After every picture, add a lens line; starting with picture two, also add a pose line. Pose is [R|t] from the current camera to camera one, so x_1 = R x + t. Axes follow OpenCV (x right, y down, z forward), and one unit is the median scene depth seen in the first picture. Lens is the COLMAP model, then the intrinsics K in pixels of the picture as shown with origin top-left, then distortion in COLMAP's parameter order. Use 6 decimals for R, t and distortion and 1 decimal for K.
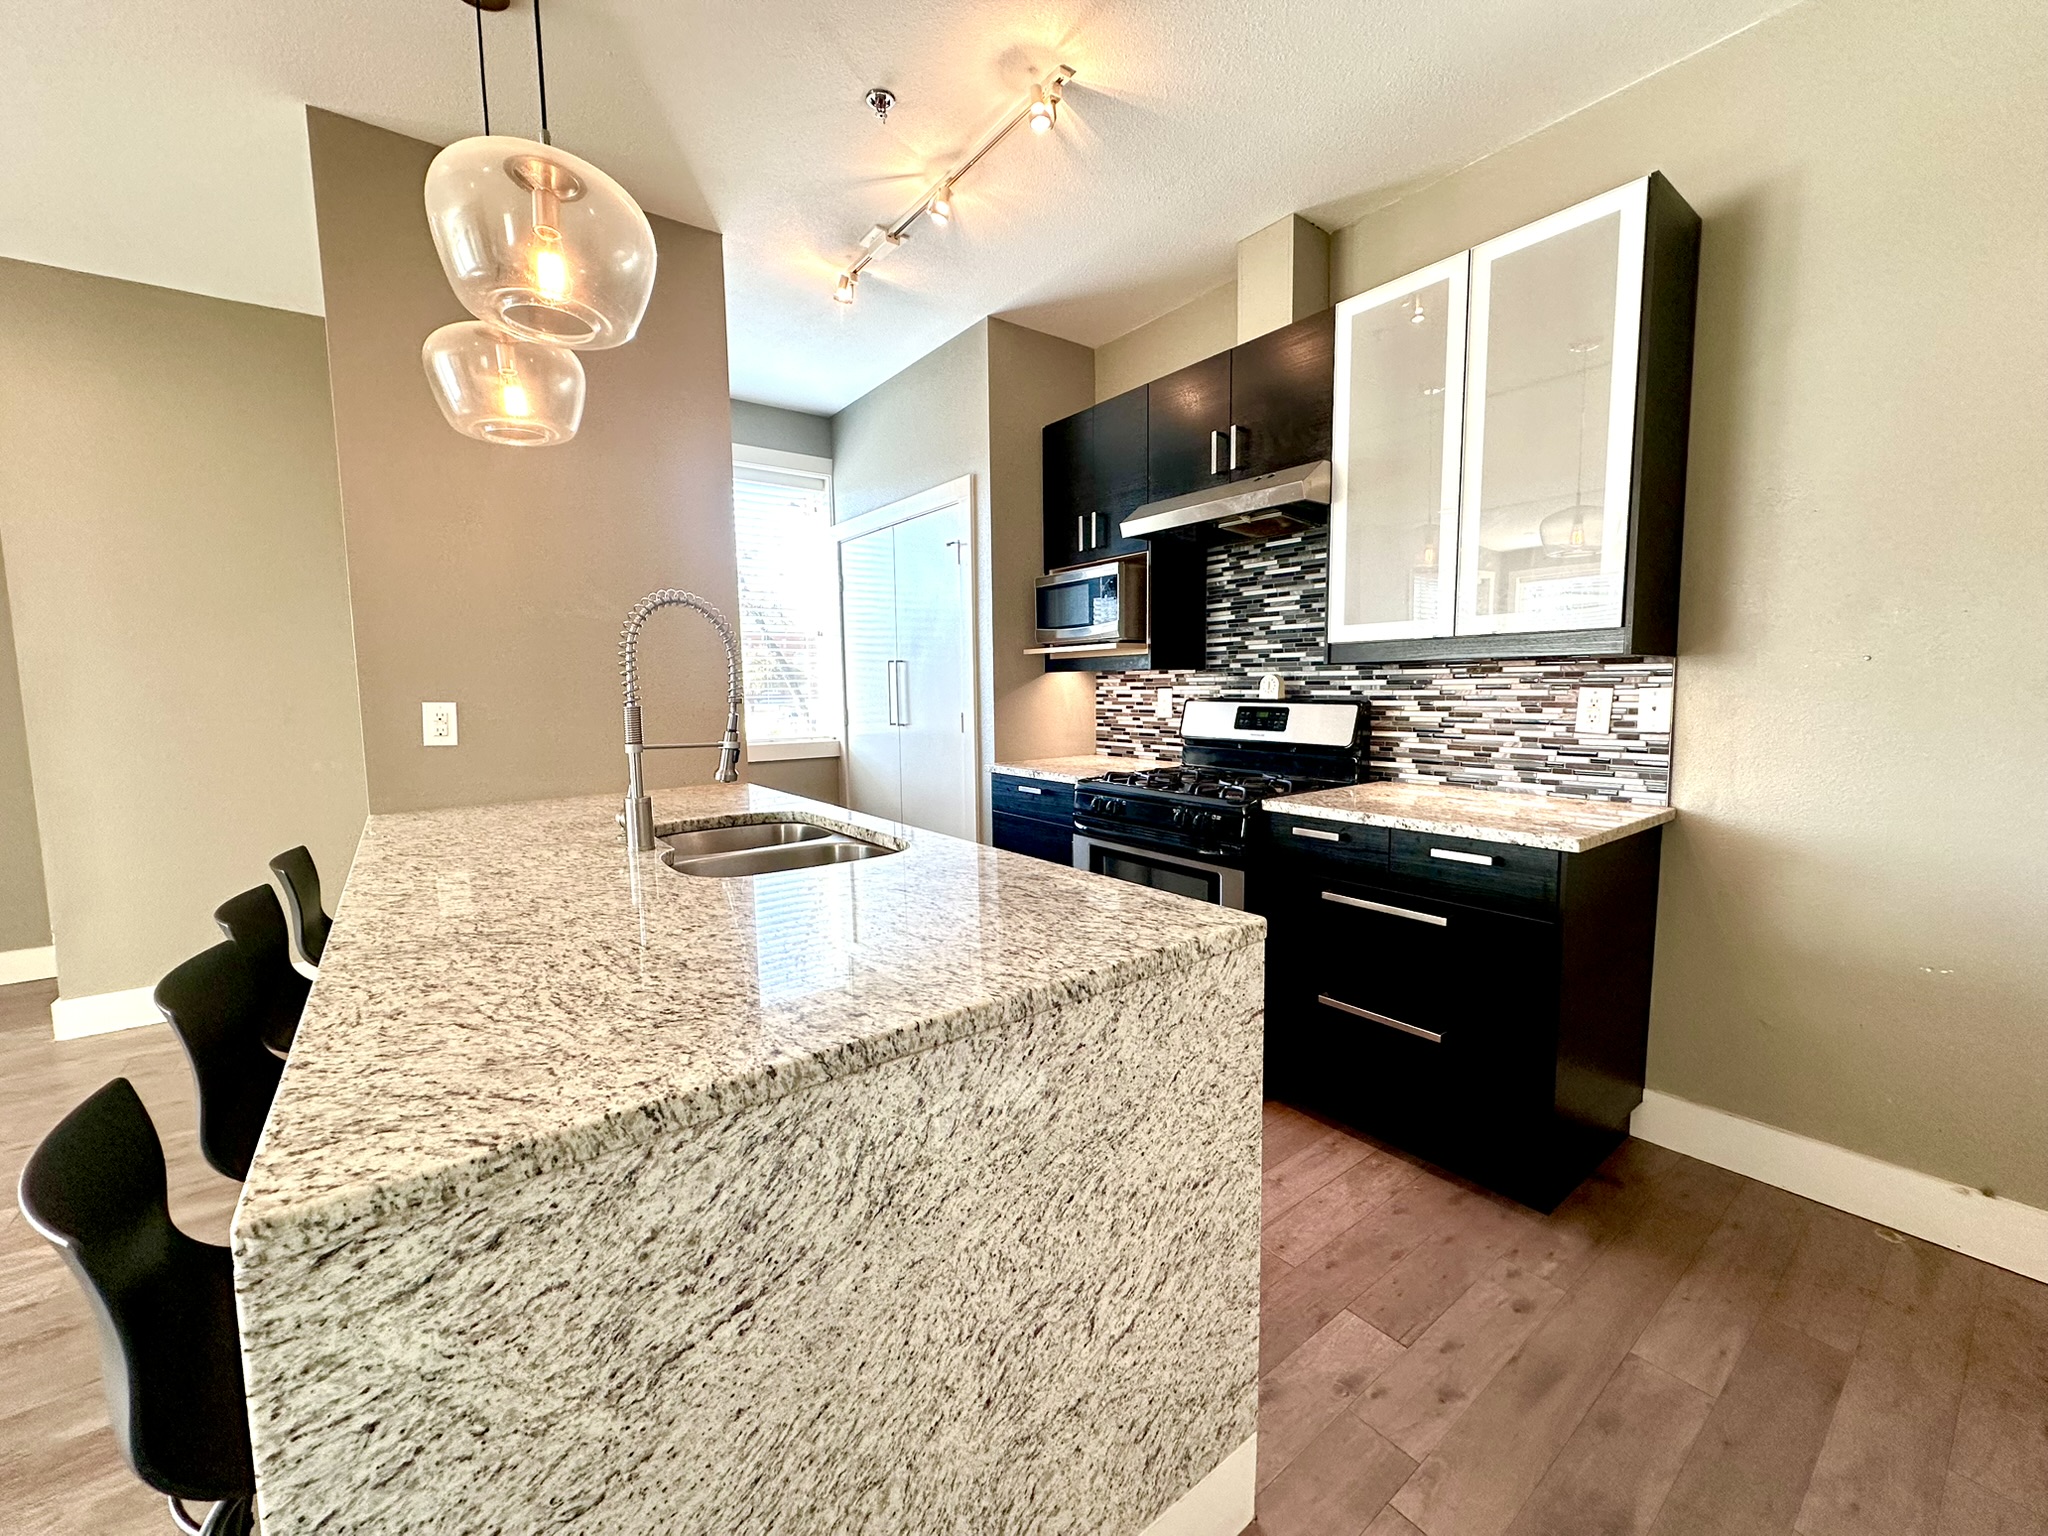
lens RADIAL K [[813.4, 0, 1020.1], [0, 813.4, 765.5], [0, 0, 1]] dist [-0.001123, 0.000698]
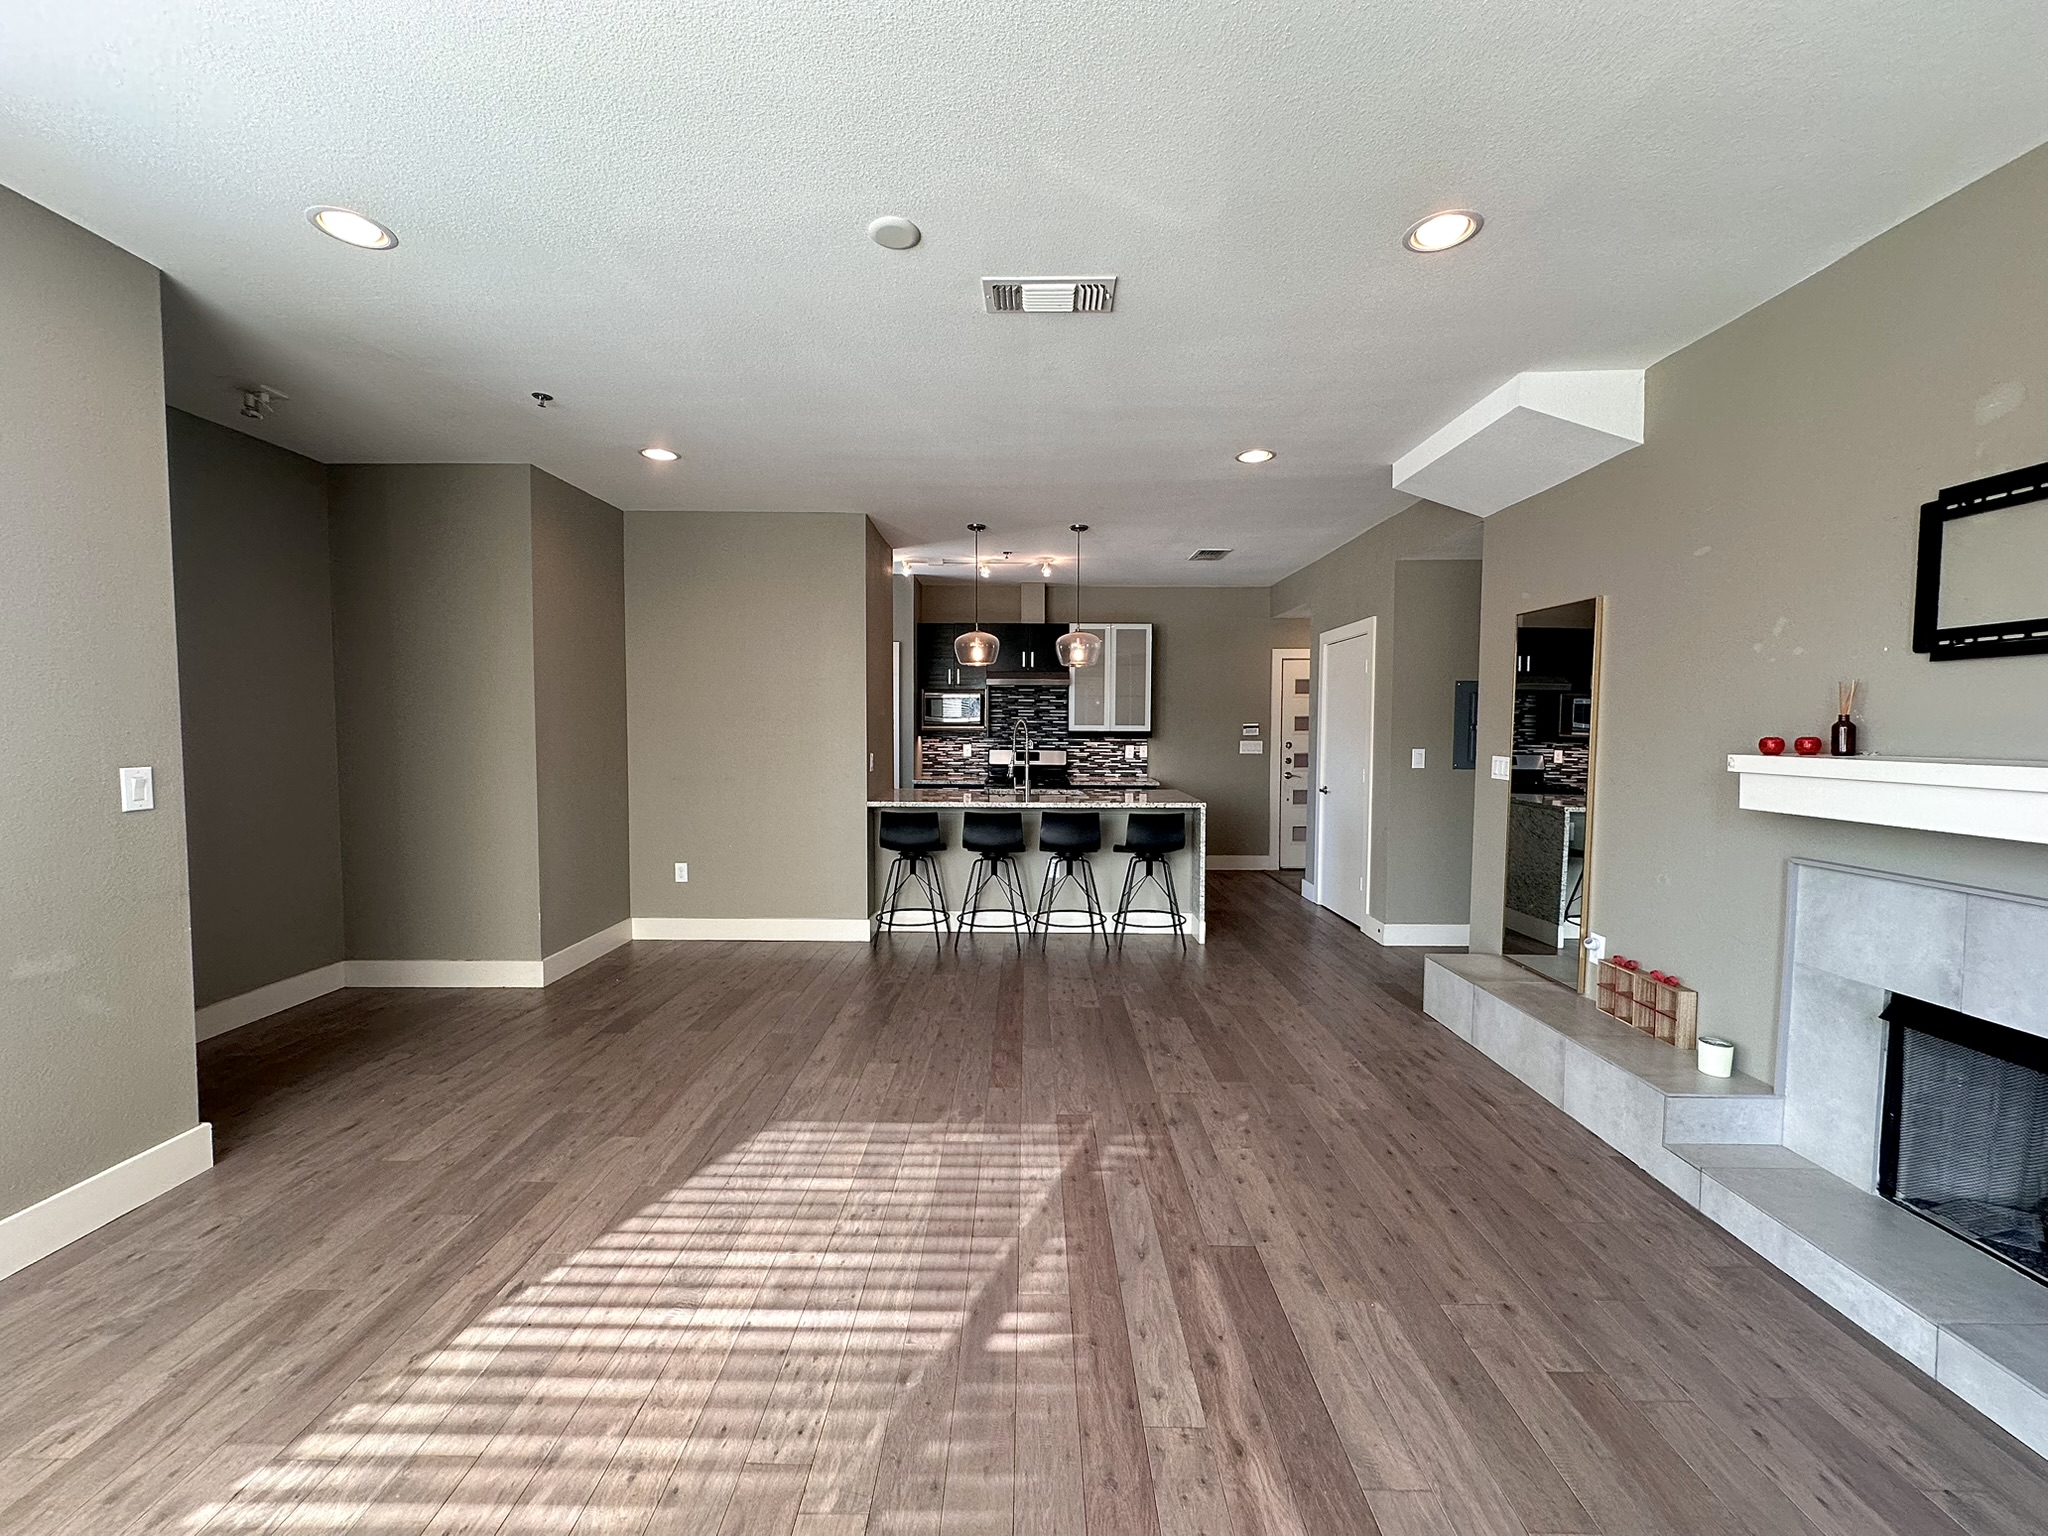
lens RADIAL K [[813.4, 0, 1015.1], [0, 813.4, 775.6], [0, 0, 1]] dist [-0.001123, 0.000698]
pose [[0.613948, -0.031684, 0.788711, -2.474092], [0.064262, 0.997884, -0.009936, 0.039608], [-0.786727, 0.056784, 0.614684, -0.803126]]
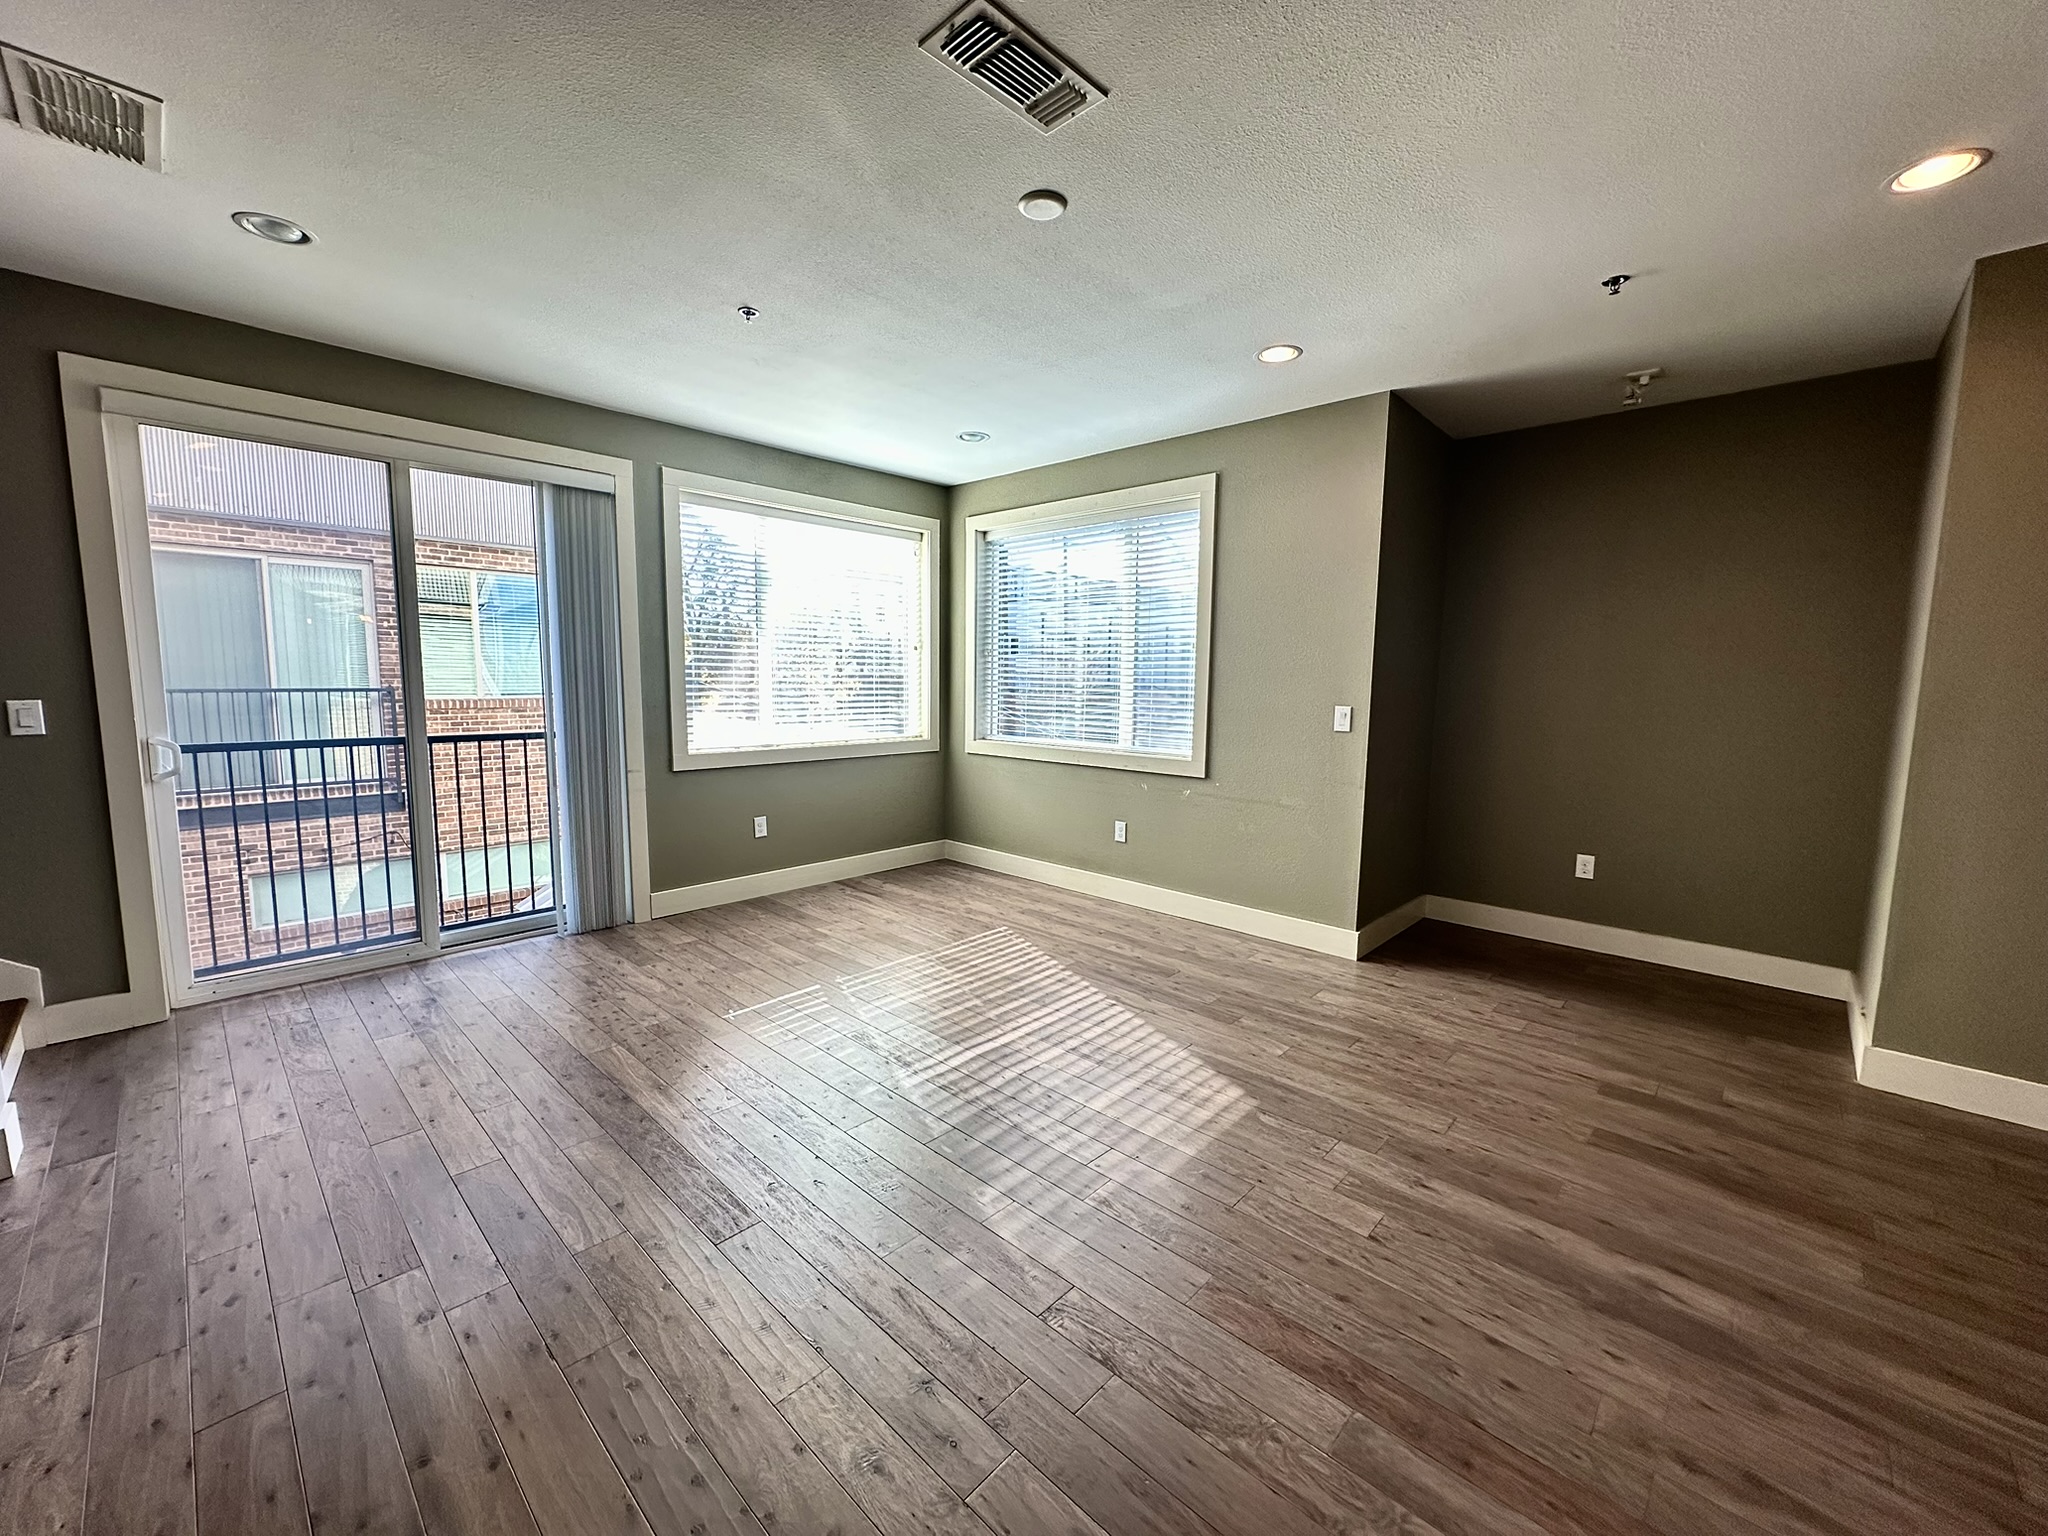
lens RADIAL K [[813.4, 0, 1019.1], [0, 813.4, 763.0], [0, 0, 1]] dist [-0.001123, 0.000698]
pose [[0.164292, 0.121363, -0.978917, -0.612608], [-0.110544, 0.988416, 0.103988, -0.040230], [0.980198, 0.091129, 0.175805, -0.255241]]
